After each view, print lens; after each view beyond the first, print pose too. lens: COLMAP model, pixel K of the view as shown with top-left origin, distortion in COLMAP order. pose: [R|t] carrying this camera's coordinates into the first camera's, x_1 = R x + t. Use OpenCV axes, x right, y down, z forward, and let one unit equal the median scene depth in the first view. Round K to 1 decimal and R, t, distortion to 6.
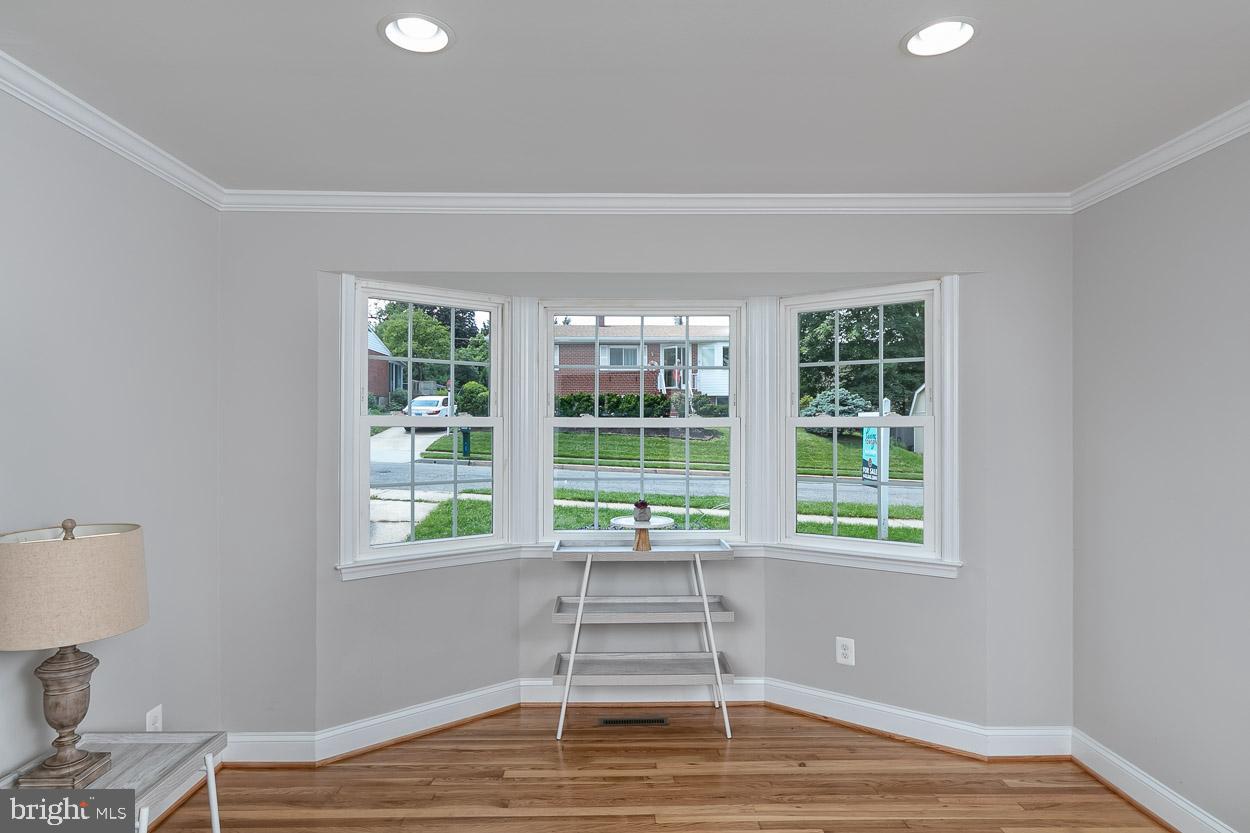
lens RADIAL K [[703.2, 0, 627.5], [0, 703.2, 424.9], [0, 0, 1]] dist [0.000492, 0.000107]
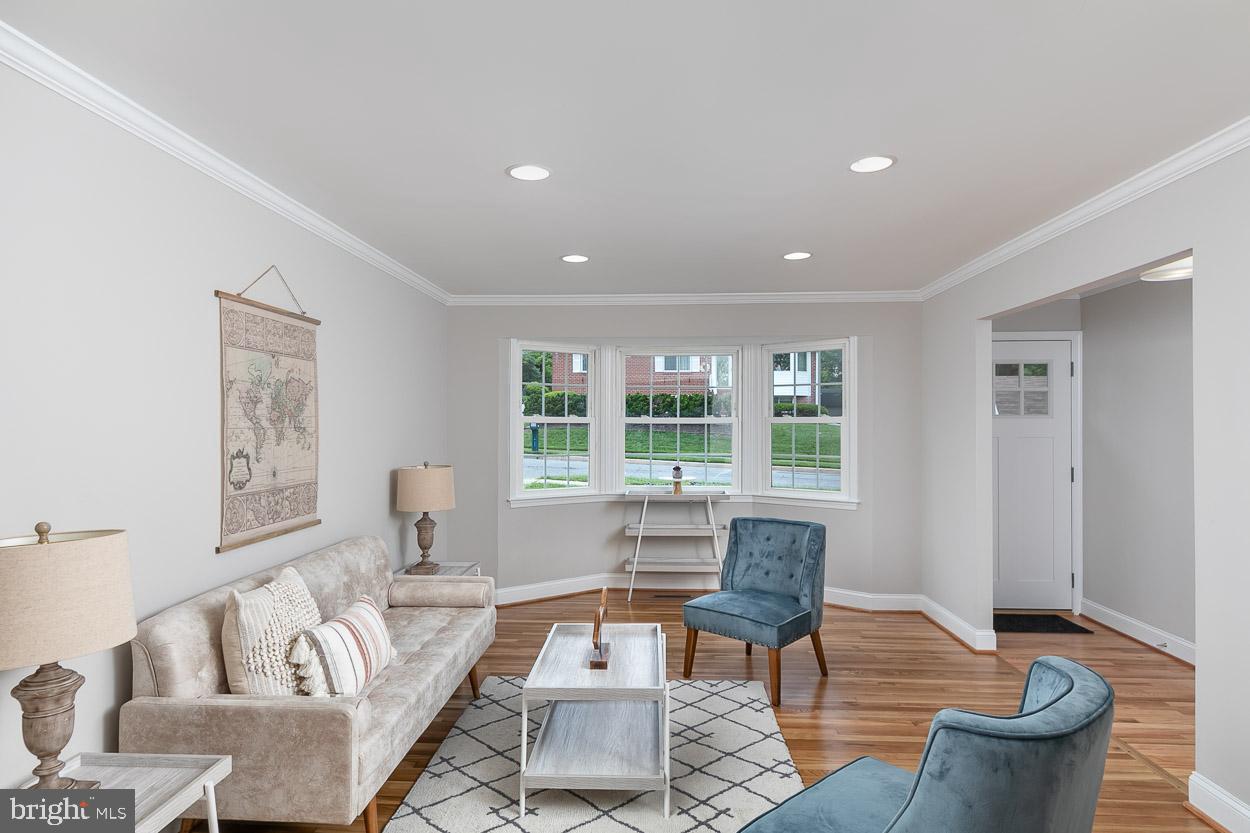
lens RADIAL K [[703.2, 0, 627.8], [0, 703.2, 425.9], [0, 0, 1]] dist [0.000492, 0.000107]
pose [[0.997598, 0.001162, -0.069261, 0.020422], [-0.001012, 0.999997, 0.002208, 0.006508], [0.069263, -0.002132, 0.997596, -0.776294]]
